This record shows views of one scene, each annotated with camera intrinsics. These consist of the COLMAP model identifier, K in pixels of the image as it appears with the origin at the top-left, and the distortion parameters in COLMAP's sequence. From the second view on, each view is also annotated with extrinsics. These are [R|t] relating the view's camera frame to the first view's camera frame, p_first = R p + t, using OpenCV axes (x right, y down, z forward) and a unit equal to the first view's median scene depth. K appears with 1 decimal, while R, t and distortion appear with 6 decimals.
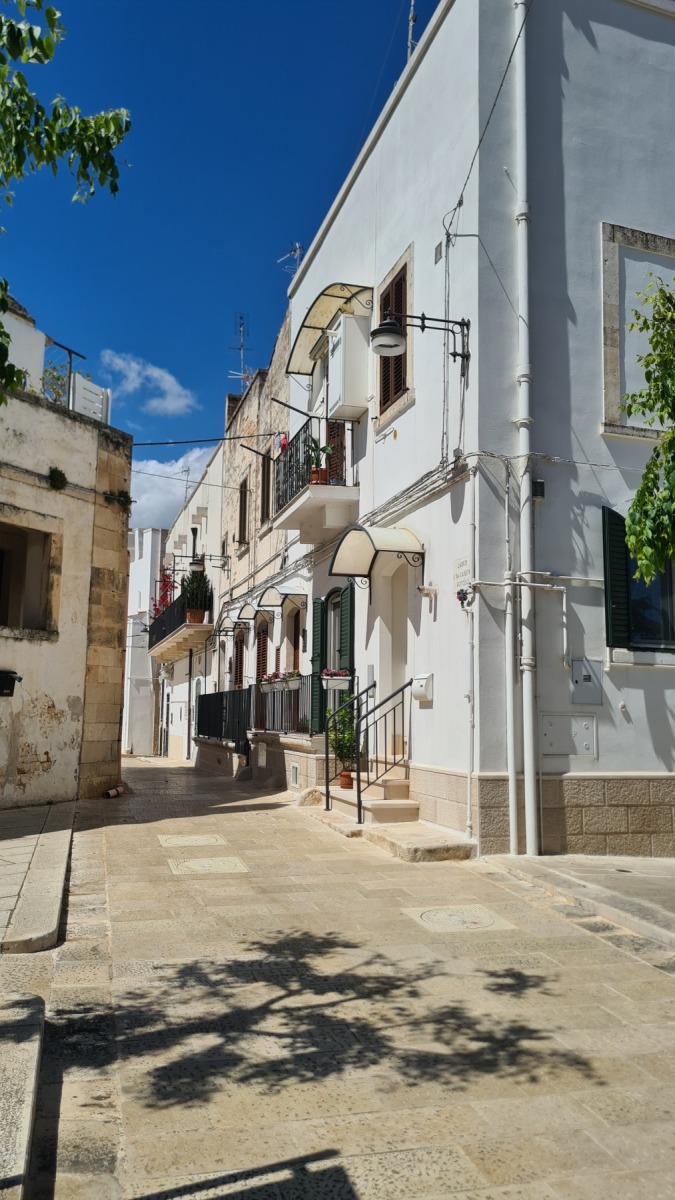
lens RADIAL K [[880.4, 0, 320.1], [0, 880.4, 600.6], [0, 0, 1]] dist [0.049141, 0.083444]
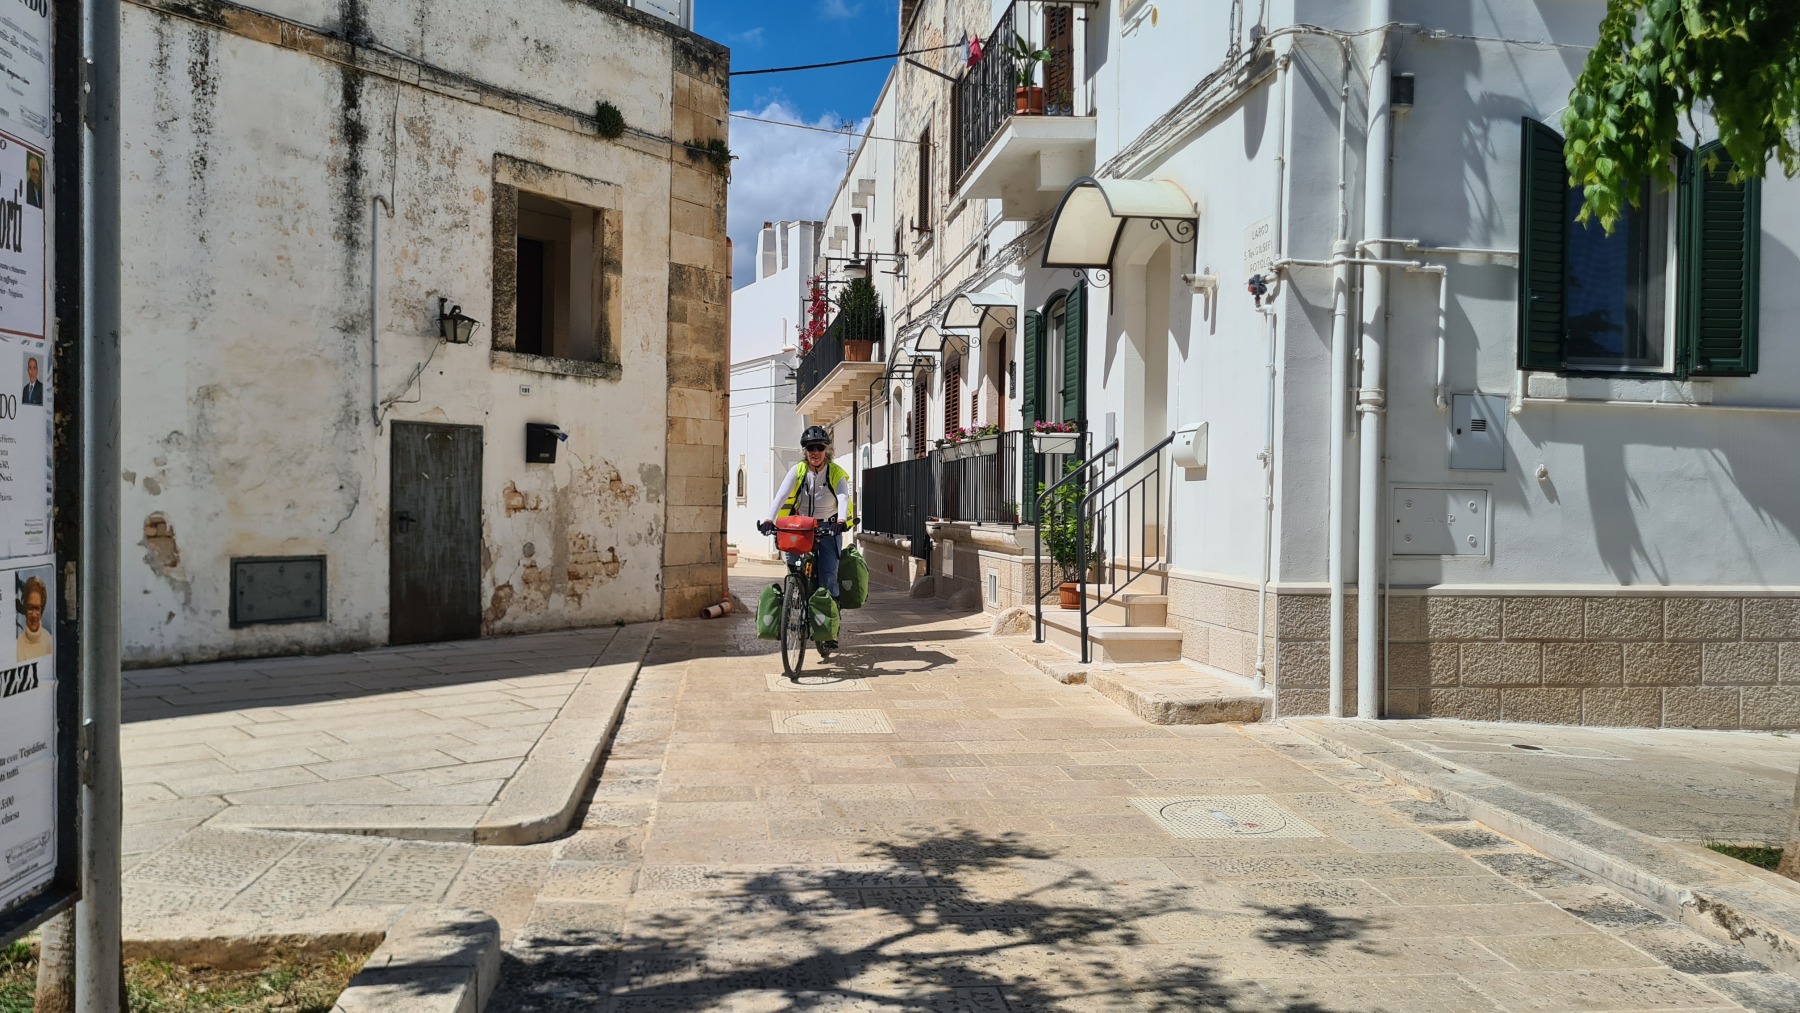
lens RADIAL K [[1295.3, 0, 900.0], [0, 1295.3, 506.5], [0, 0, 1]] dist [0.047129, 0.031535]
pose [[0.990626, 0.001436, -0.136593, 0.041660], [0.015743, 0.992081, 0.124610, 0.026560], [0.135690, -0.125593, 0.982759, 0.095560]]
